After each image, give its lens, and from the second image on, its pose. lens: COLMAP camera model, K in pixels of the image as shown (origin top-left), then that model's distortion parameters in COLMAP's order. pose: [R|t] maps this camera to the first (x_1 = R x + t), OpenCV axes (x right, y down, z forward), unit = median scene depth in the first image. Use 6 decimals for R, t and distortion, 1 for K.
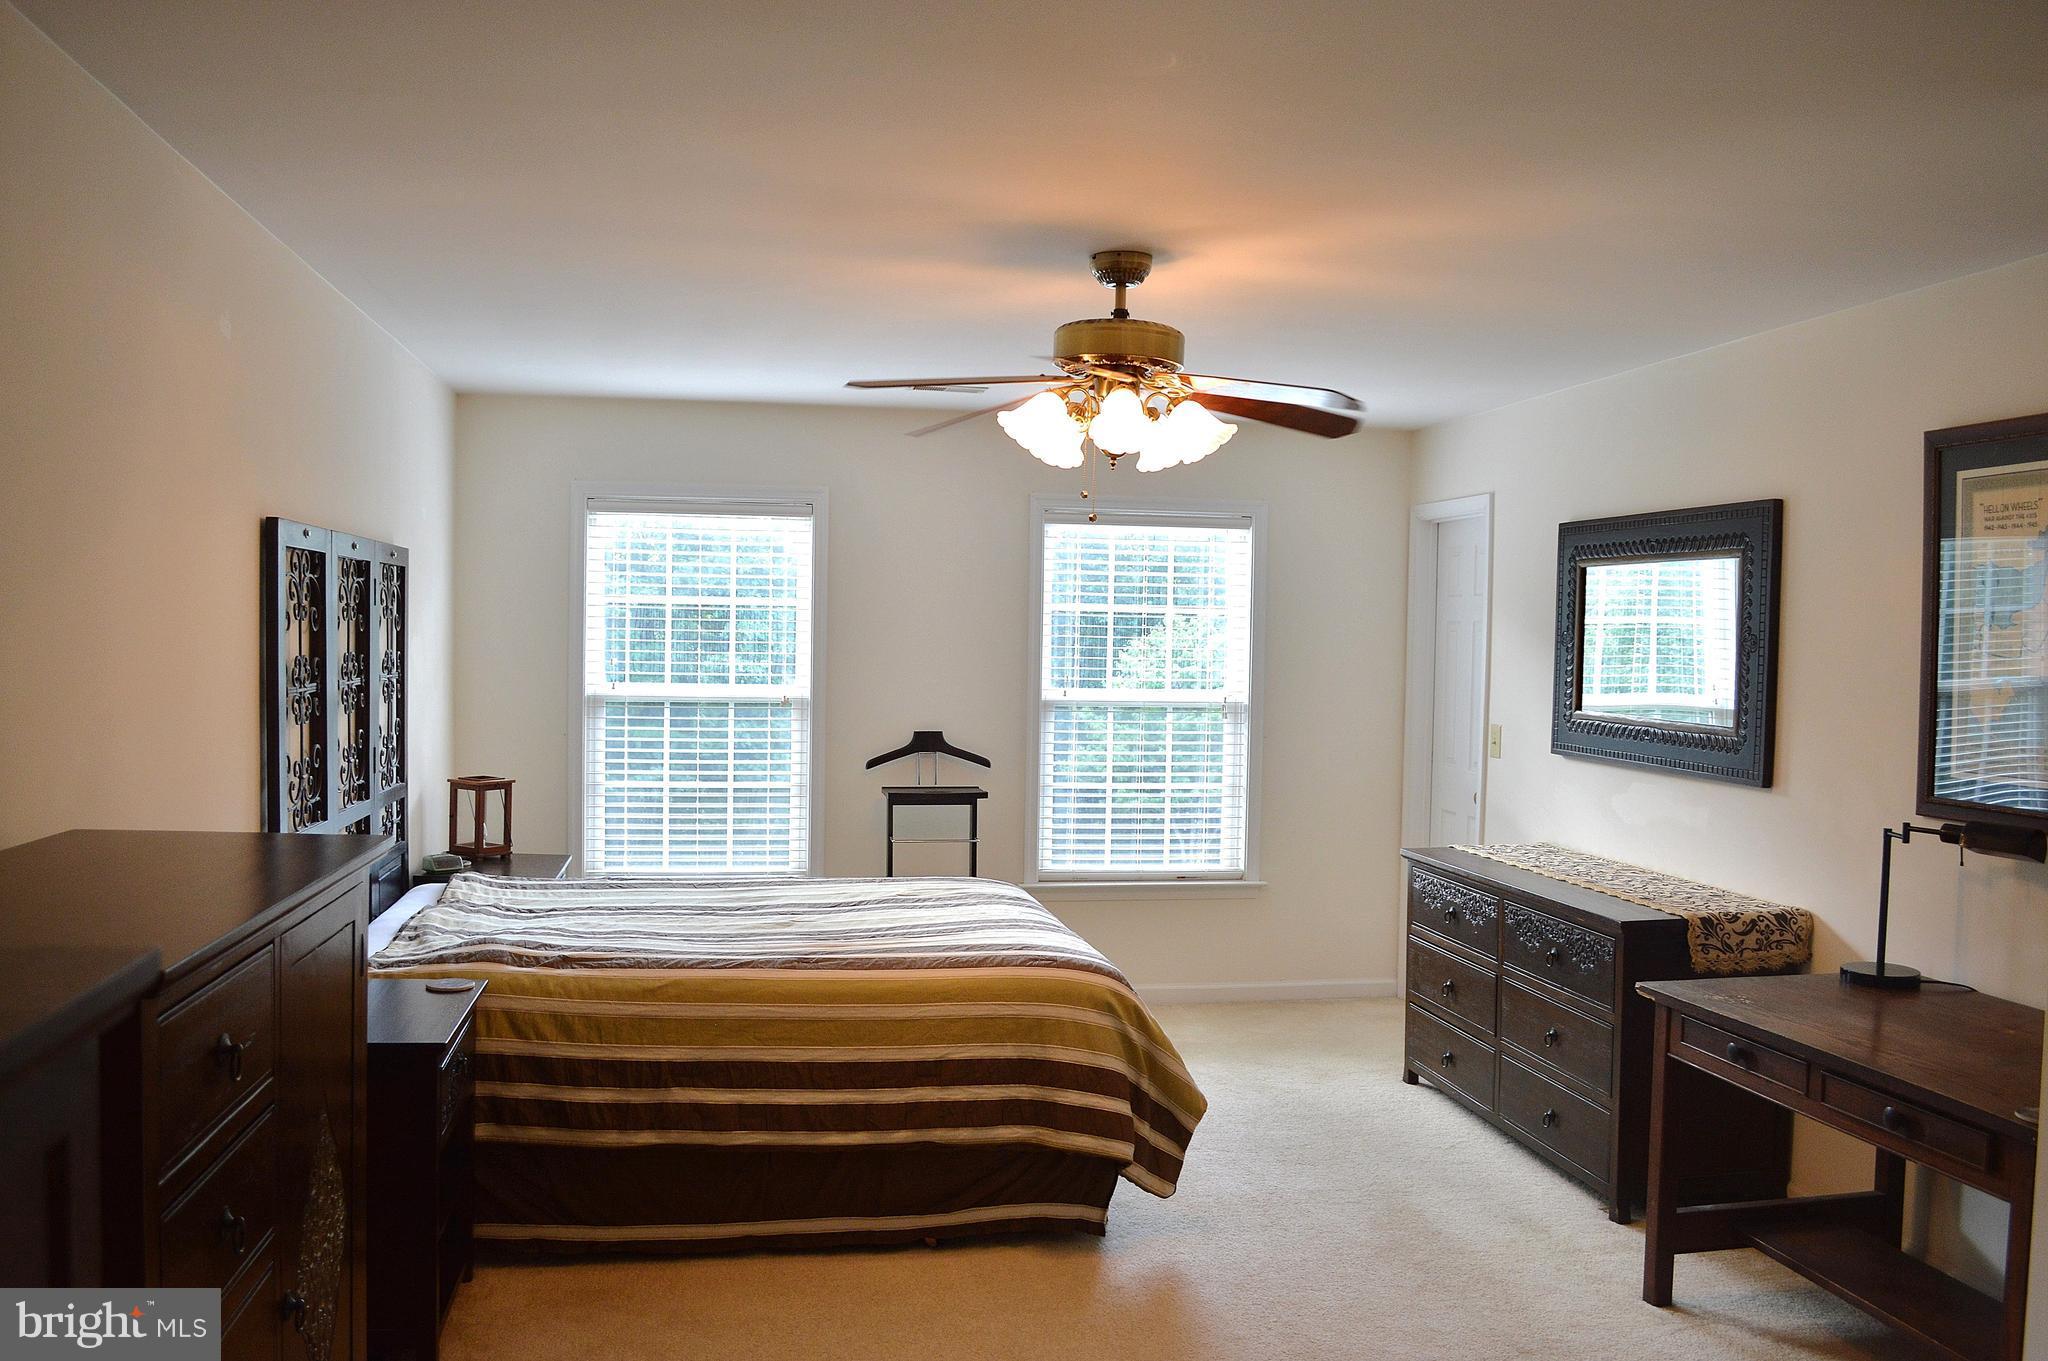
lens RADIAL K [[1647.3, 0, 1024.0], [0, 1647.3, 680.5], [0, 0, 1]] dist [-0.044150, -0.040935]
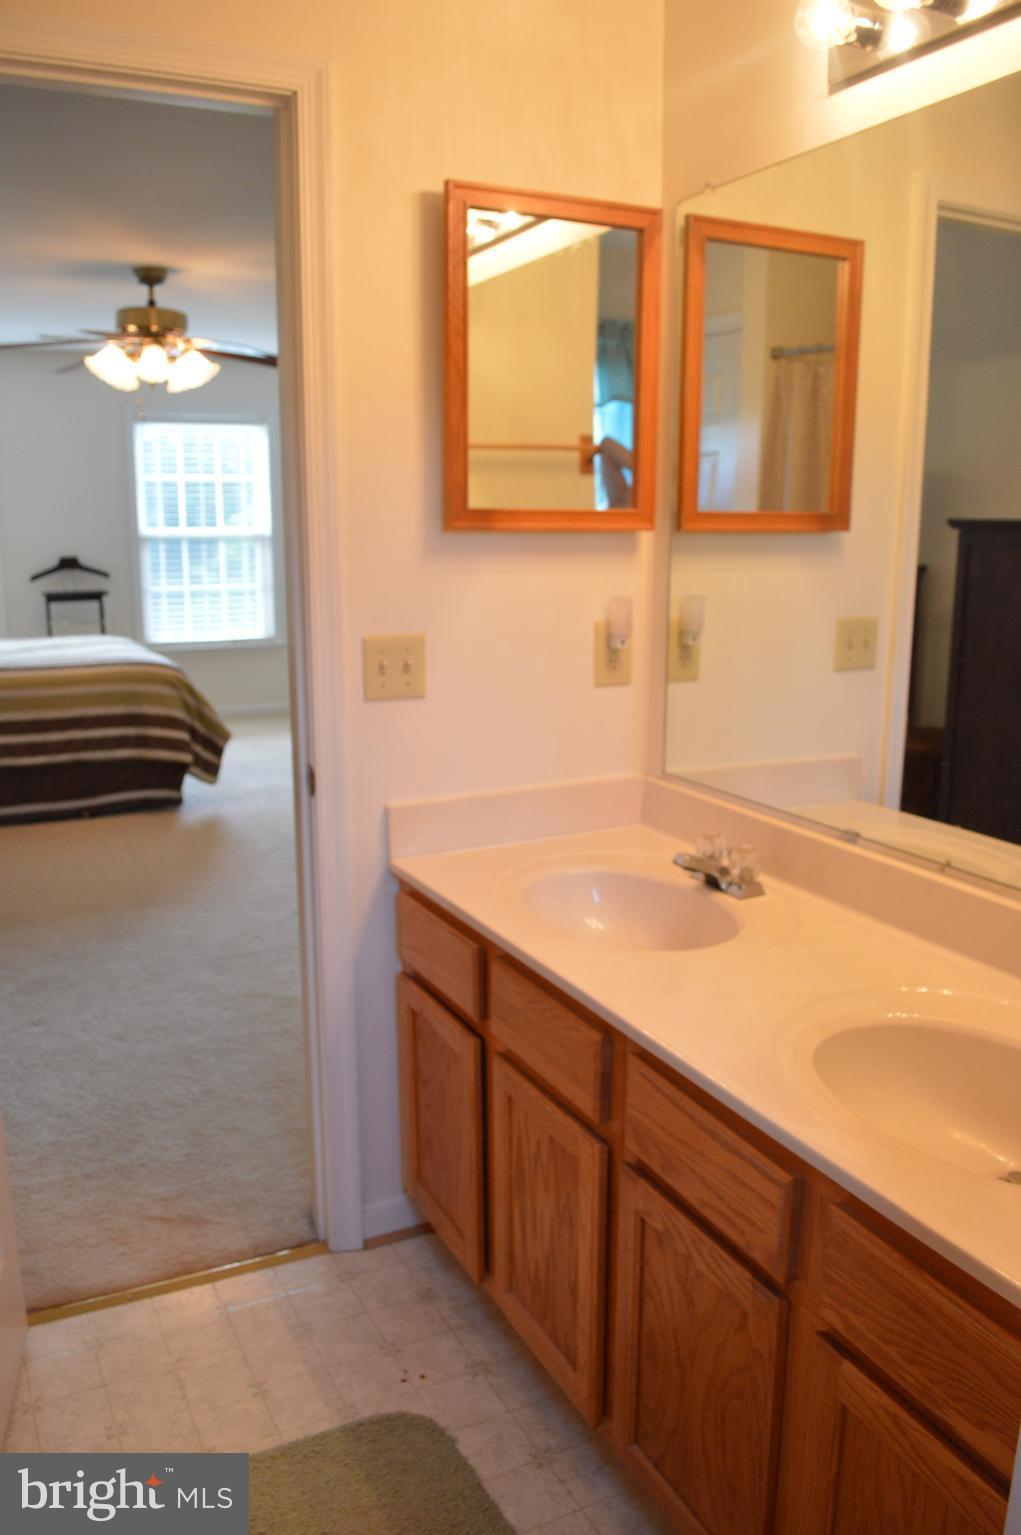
lens RADIAL K [[1234.7, 0, 510.5], [0, 1234.7, 767.5], [0, 0, 1]] dist [-0.044150, -0.040935]
pose [[0.962895, -0.073235, 0.259751, 0.050800], [0.027873, 0.984317, 0.174194, 0.057789], [-0.268434, -0.160491, 0.949835, -0.460996]]
